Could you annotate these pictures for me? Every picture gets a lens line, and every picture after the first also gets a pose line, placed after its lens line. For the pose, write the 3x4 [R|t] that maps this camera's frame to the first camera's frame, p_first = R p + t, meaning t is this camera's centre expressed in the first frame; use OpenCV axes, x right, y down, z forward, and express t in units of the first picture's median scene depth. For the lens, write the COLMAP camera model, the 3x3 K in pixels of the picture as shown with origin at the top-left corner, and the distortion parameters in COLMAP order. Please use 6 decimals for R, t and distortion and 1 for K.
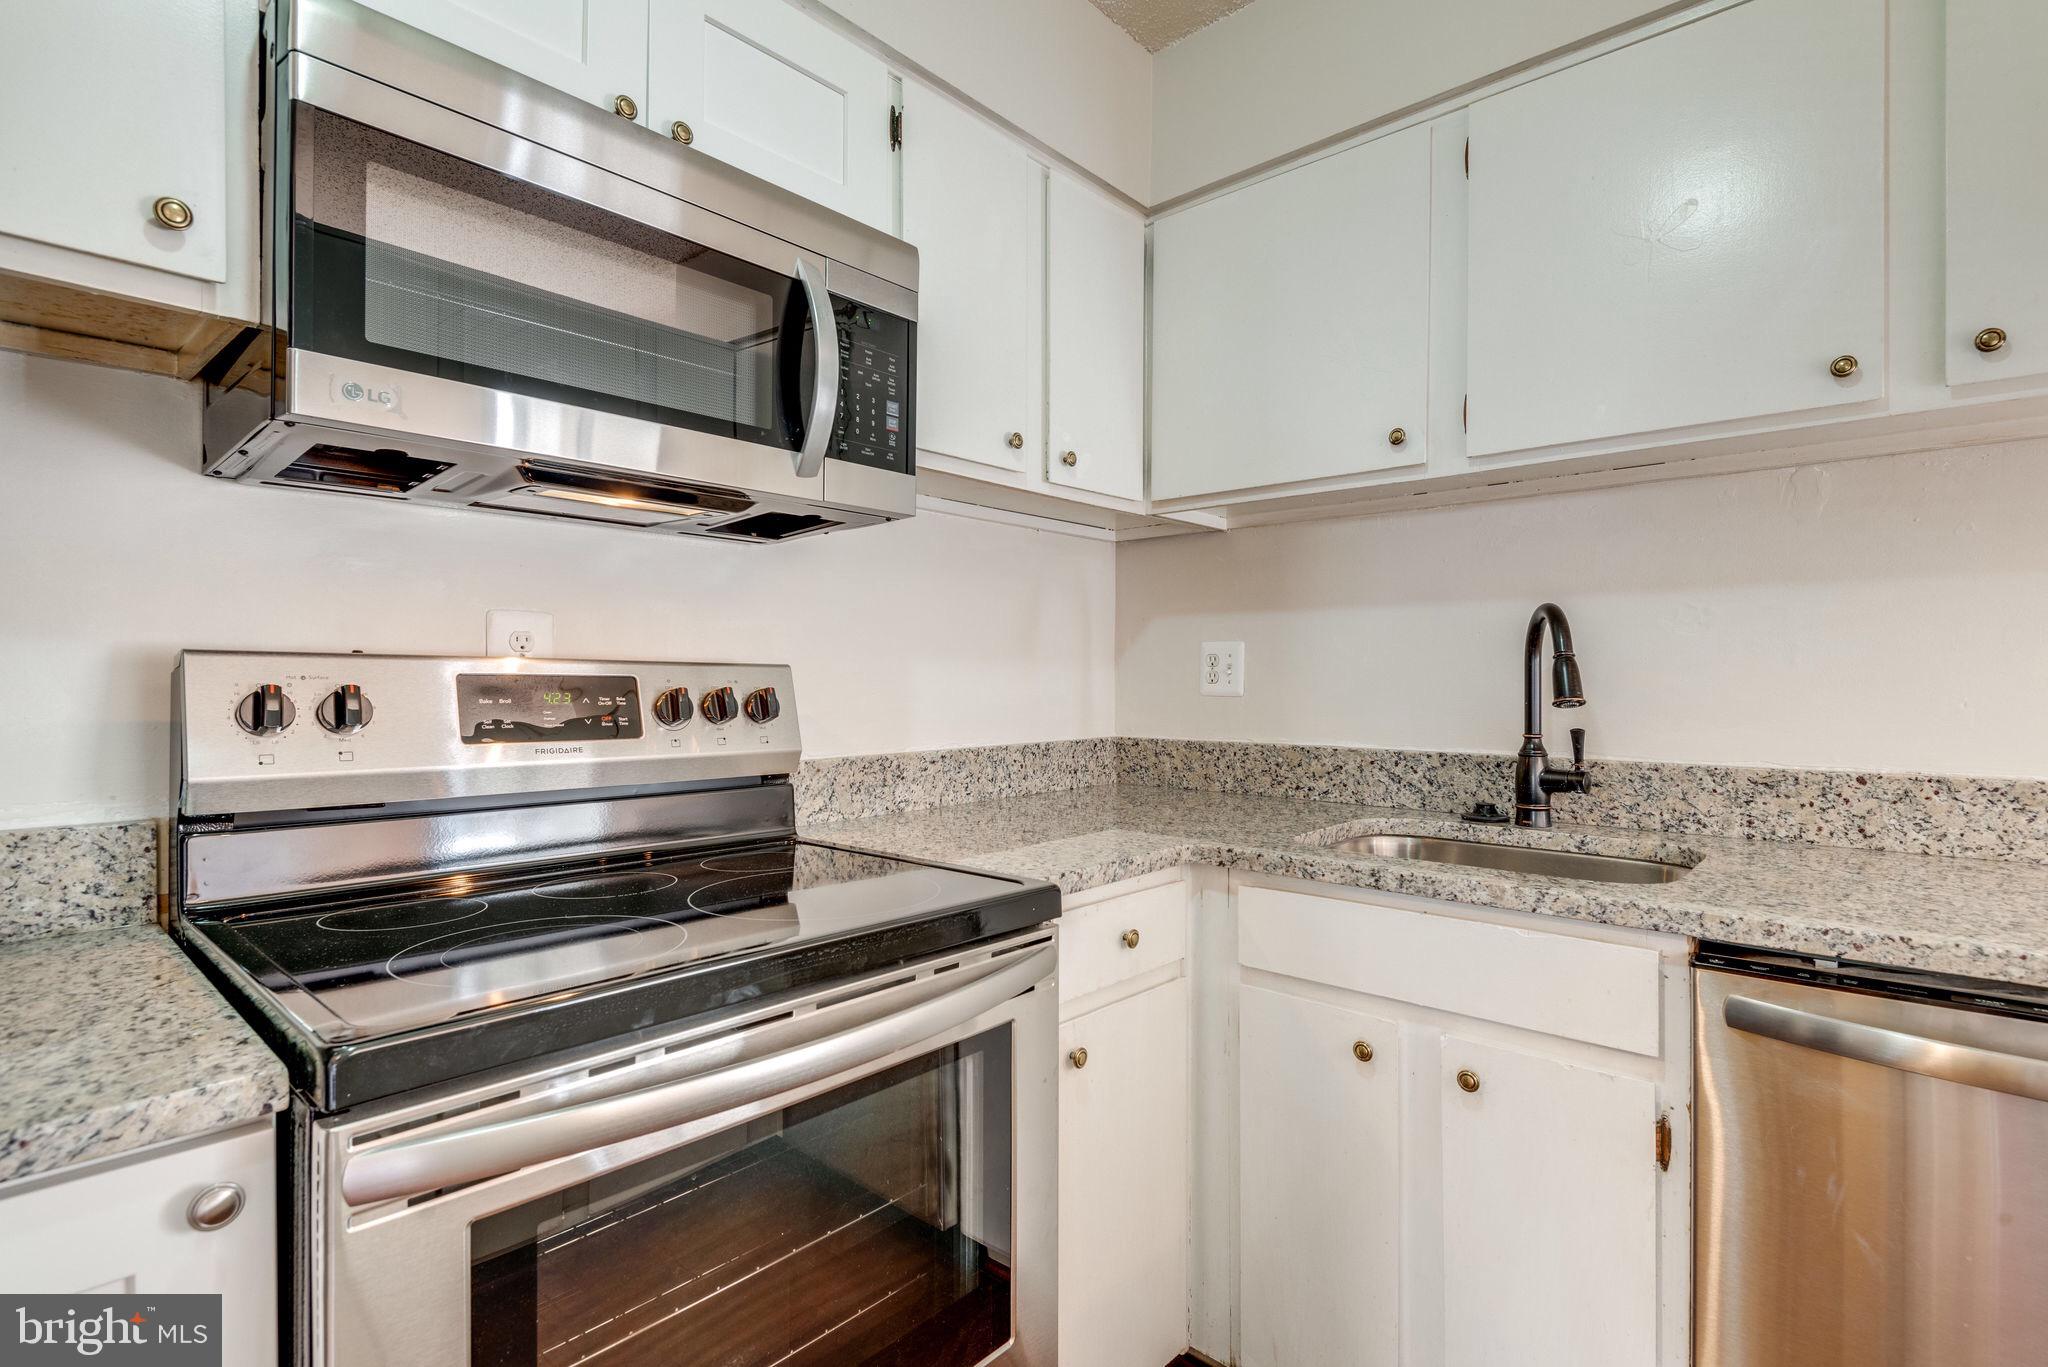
lens RADIAL K [[977.2, 0, 1043.5], [0, 977.2, 681.6], [0, 0, 1]] dist [0.022327, -0.016683]
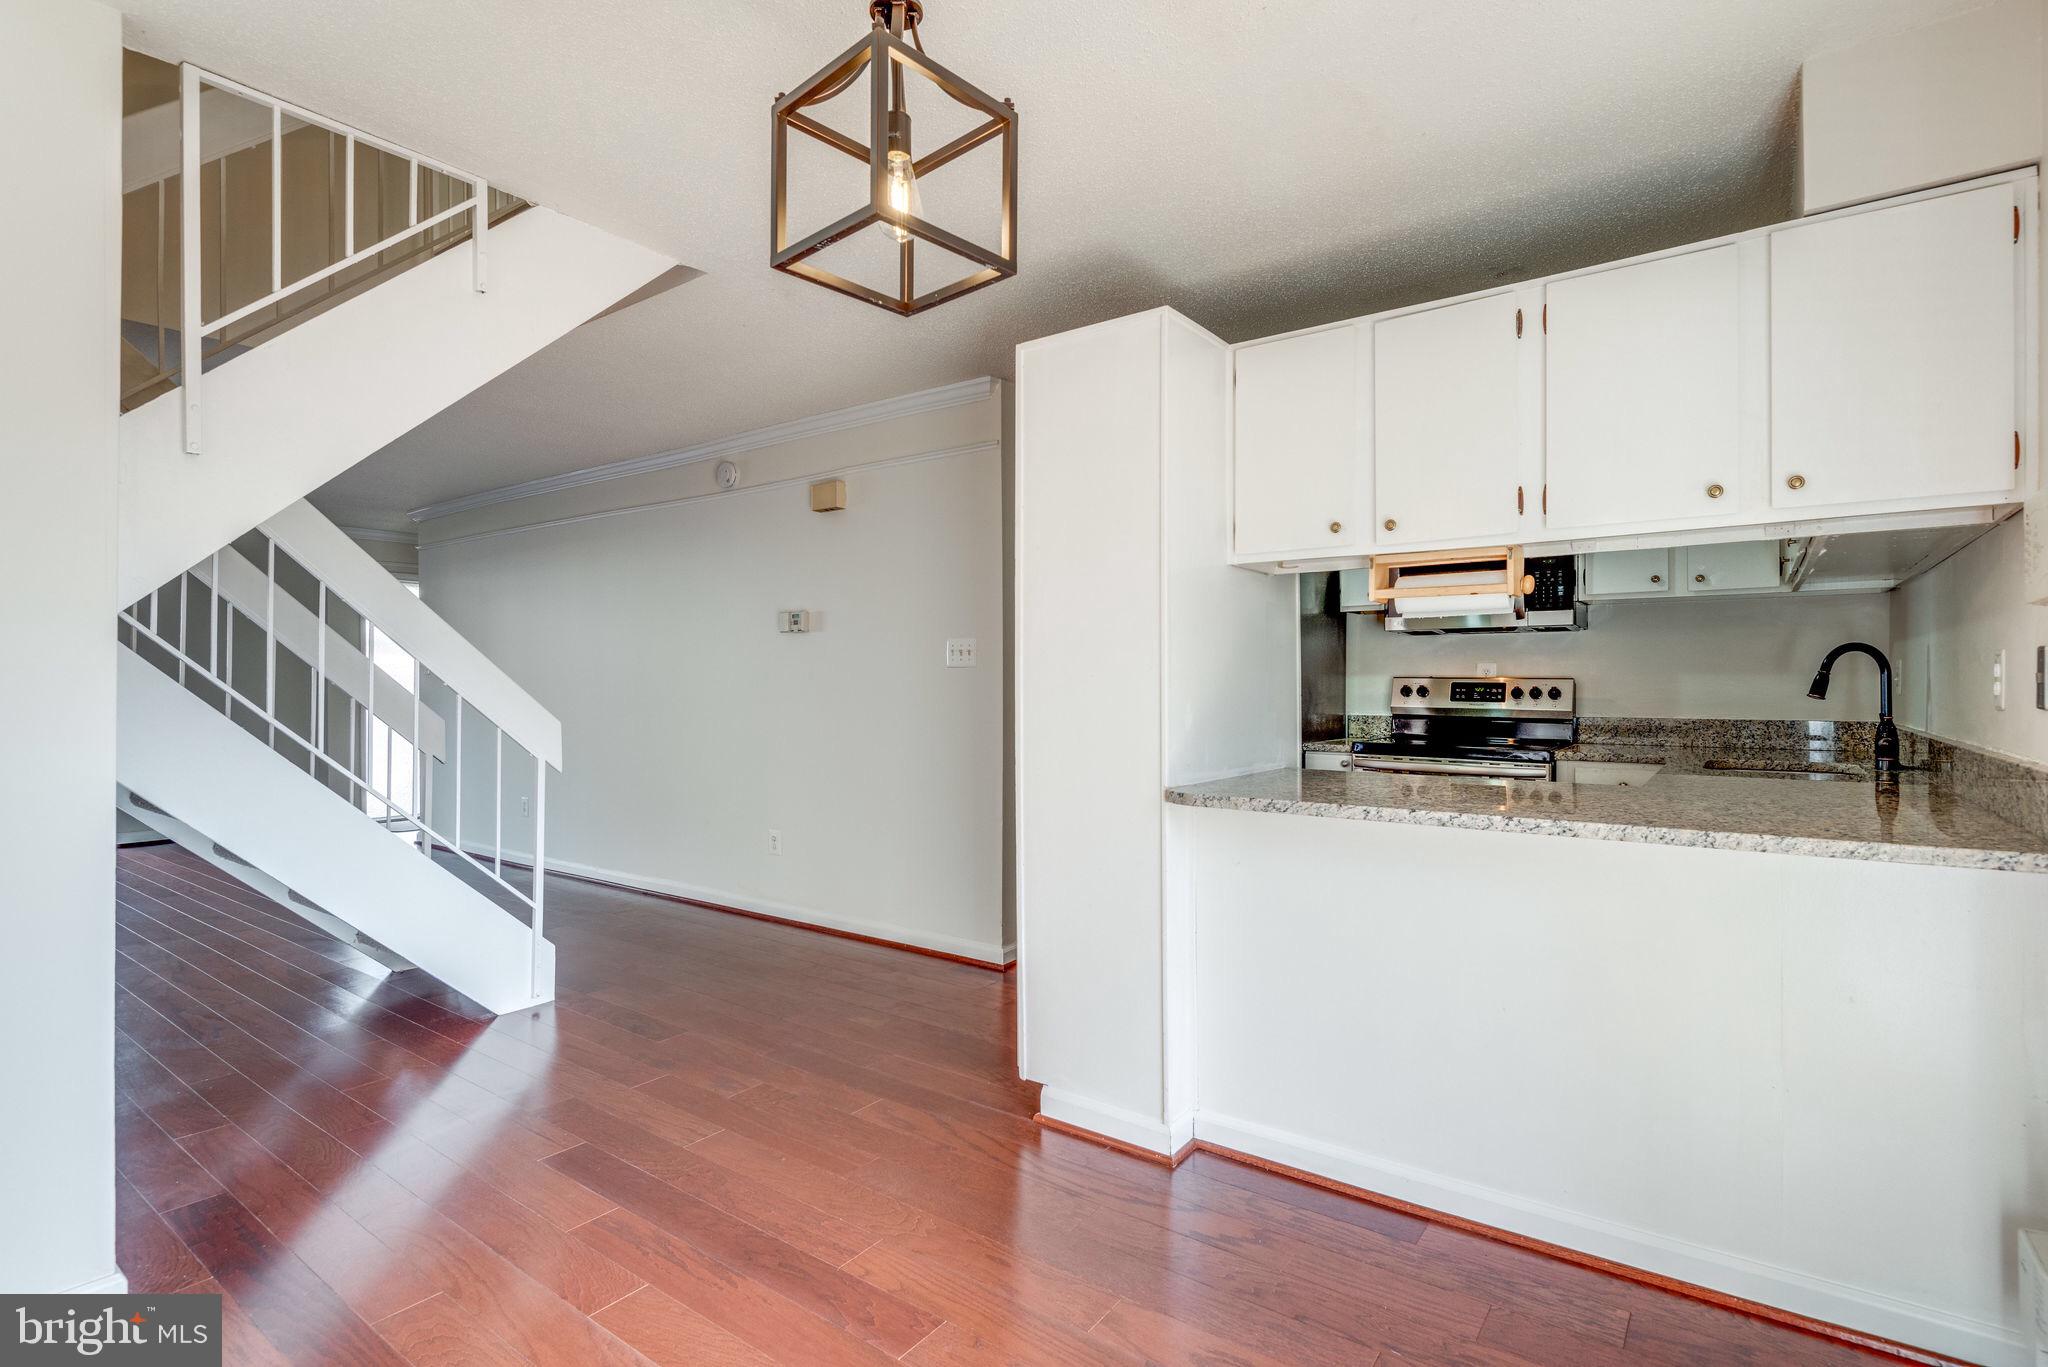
lens RADIAL K [[977.2, 0, 1029.9], [0, 977.2, 678.1], [0, 0, 1]] dist [0.022327, -0.016683]
pose [[0.092531, -0.003749, -0.995703, 2.454118], [-0.000920, 0.999992, -0.003851, -0.006622], [0.995709, 0.001273, 0.092527, -0.765854]]
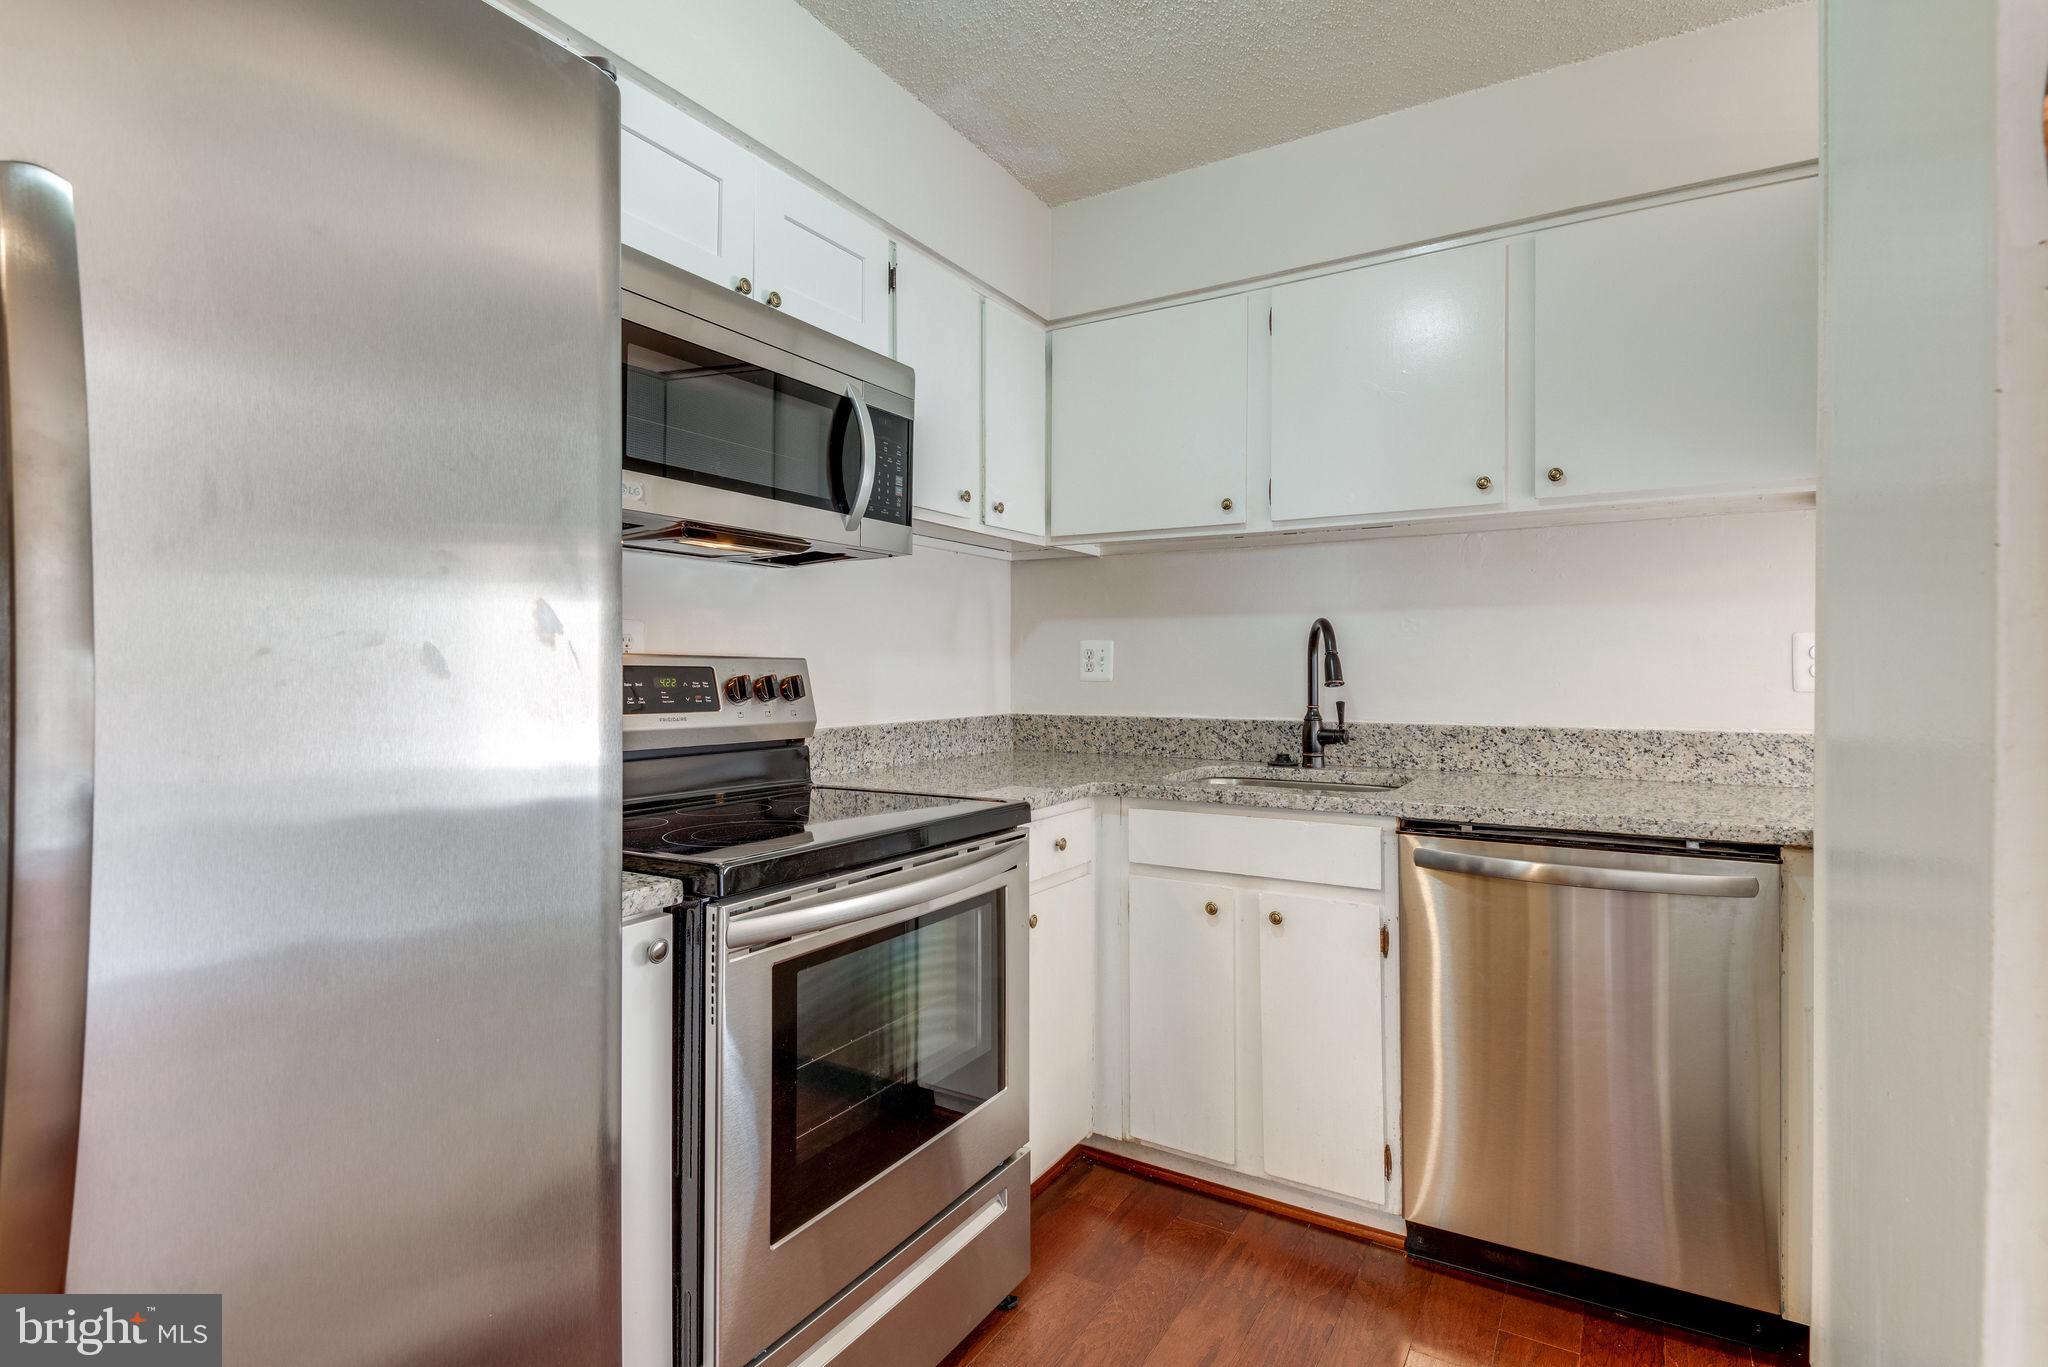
lens RADIAL K [[977.2, 0, 1043.0], [0, 977.2, 665.4], [0, 0, 1]] dist [0.022327, -0.016683]
pose [[0.981909, -0.000539, 0.189353, -0.211926], [0.001669, 0.999982, -0.005807, 0.001113], [-0.189347, 0.006018, 0.981892, -0.435742]]
